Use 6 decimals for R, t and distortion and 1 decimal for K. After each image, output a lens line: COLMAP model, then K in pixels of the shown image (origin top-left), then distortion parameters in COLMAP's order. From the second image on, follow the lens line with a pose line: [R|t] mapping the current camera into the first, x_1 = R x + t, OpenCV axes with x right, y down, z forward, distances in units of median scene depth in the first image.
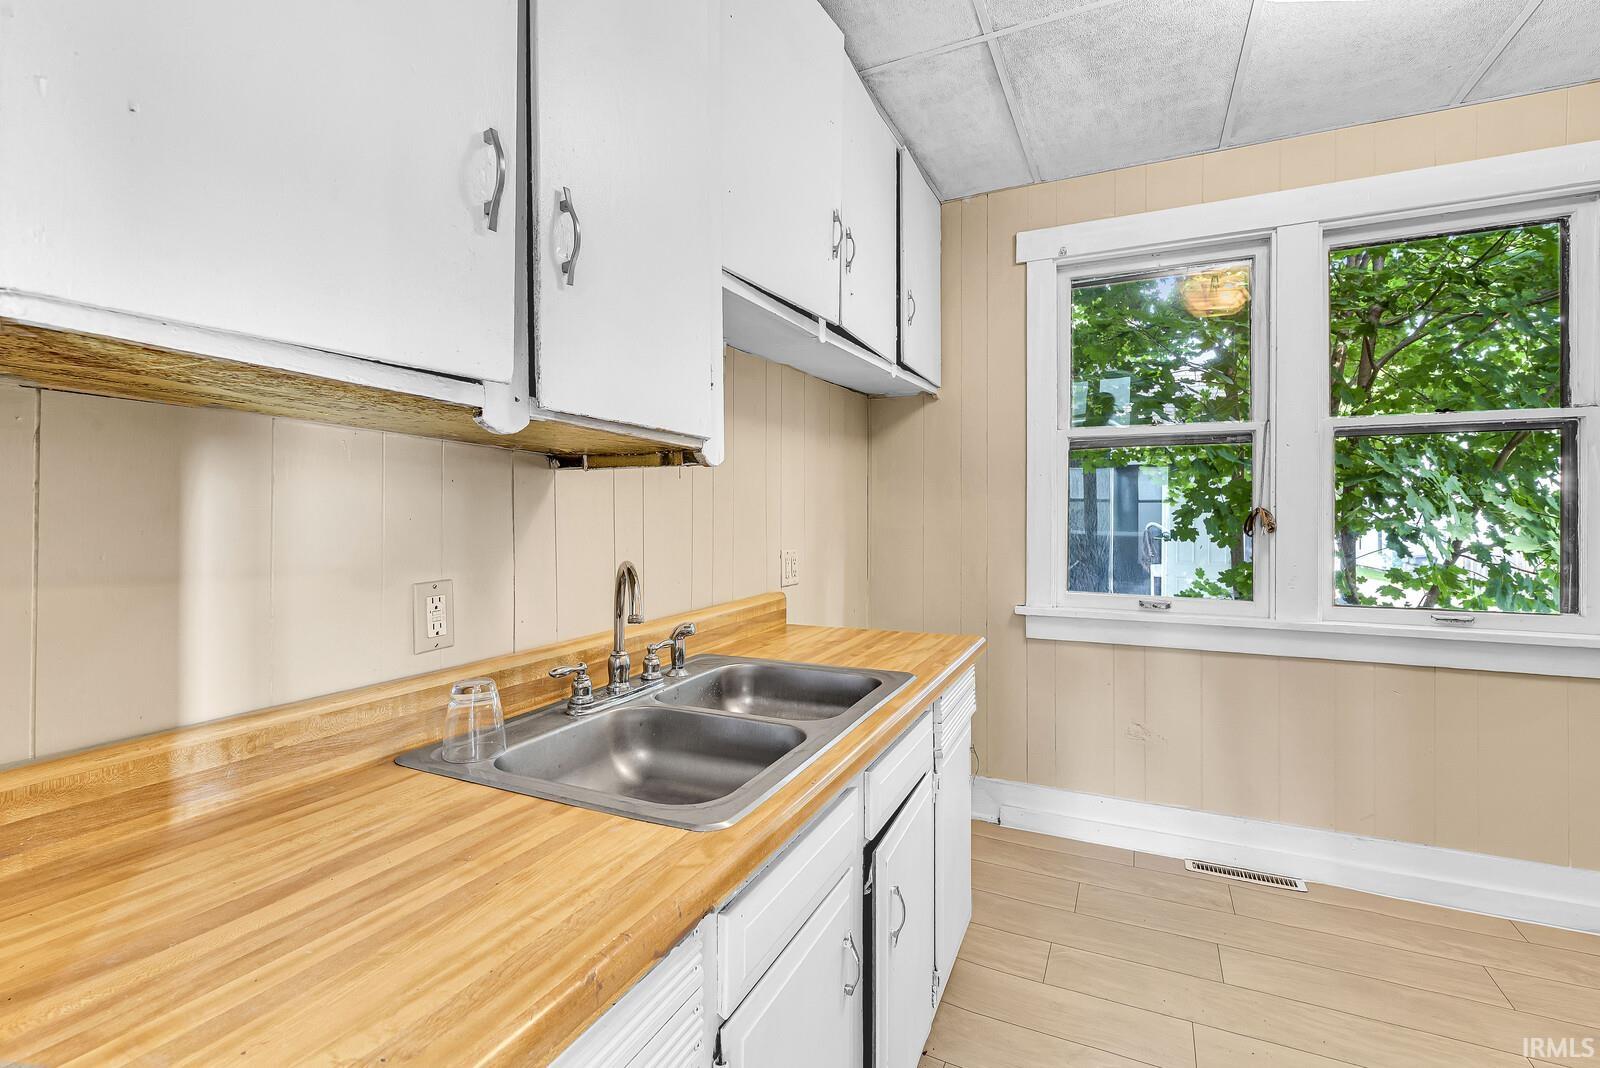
lens RADIAL K [[702.2, 0, 787.0], [0, 702.2, 515.7], [0, 0, 1]] dist [0.001871, -0.000657]
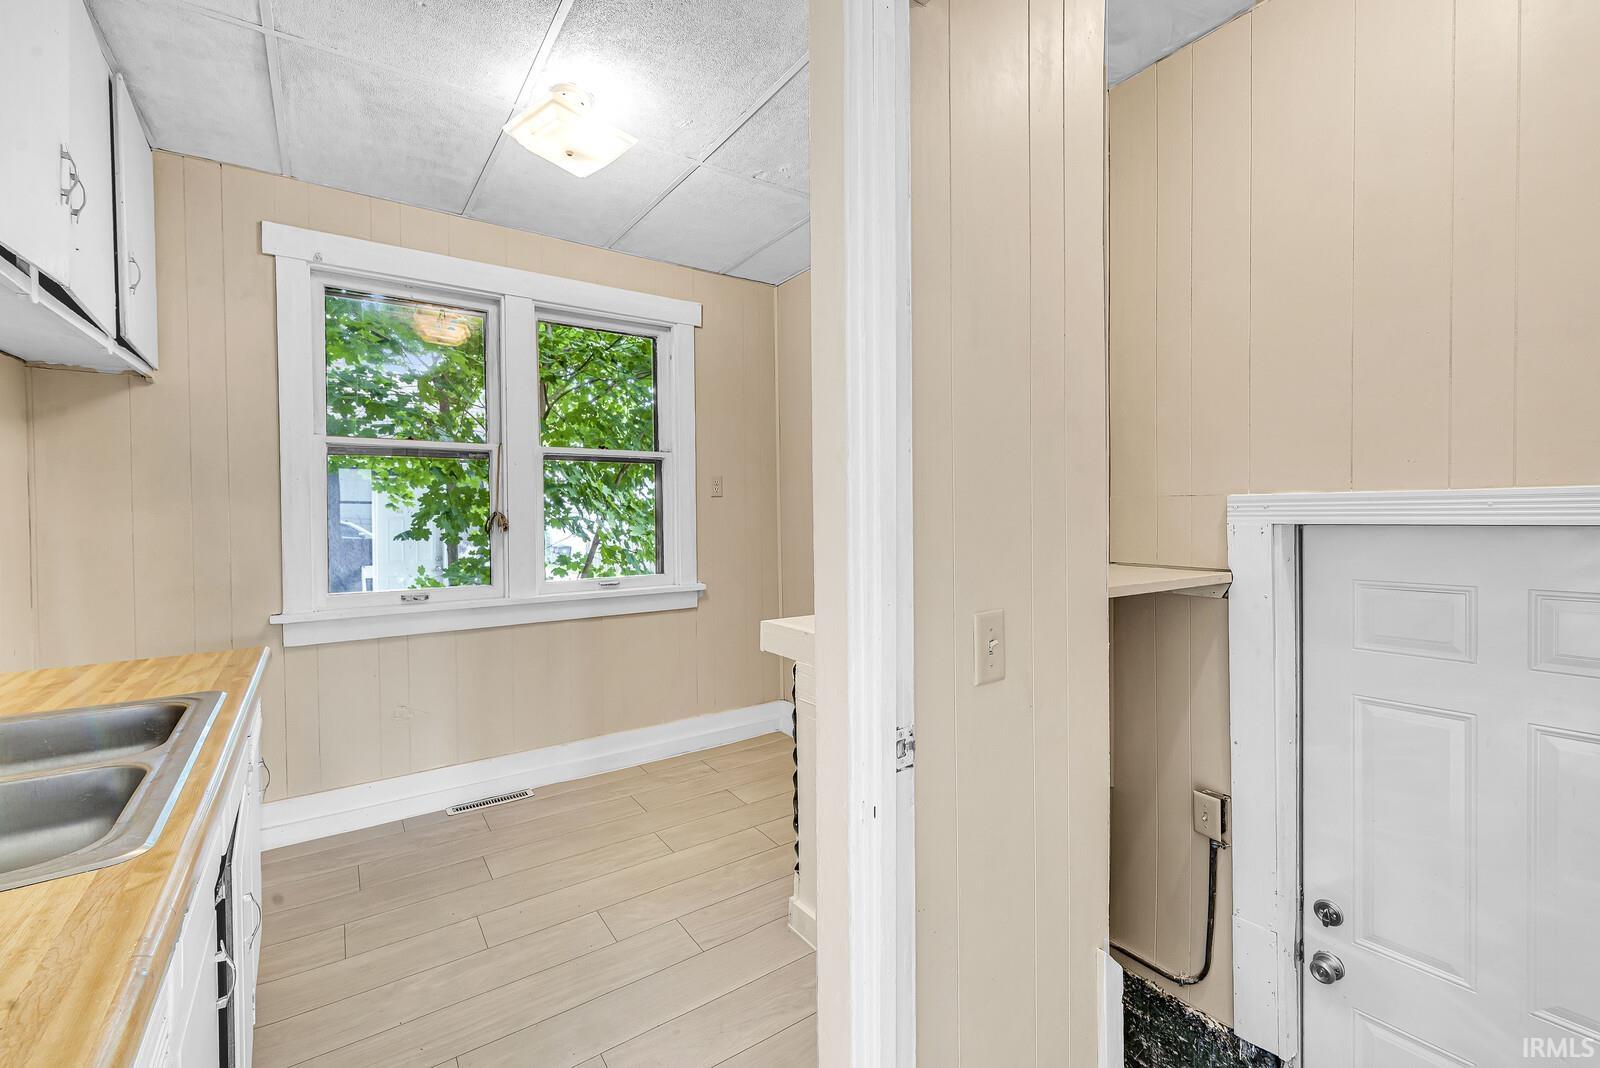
lens RADIAL K [[702.2, 0, 787.0], [0, 702.2, 515.7], [0, 0, 1]] dist [0.001871, -0.000657]
pose [[0.495542, -0.008903, 0.868538, -0.167422], [0.010012, 0.999940, 0.004537, -0.004411], [-0.868526, 0.006448, 0.495602, -0.085508]]
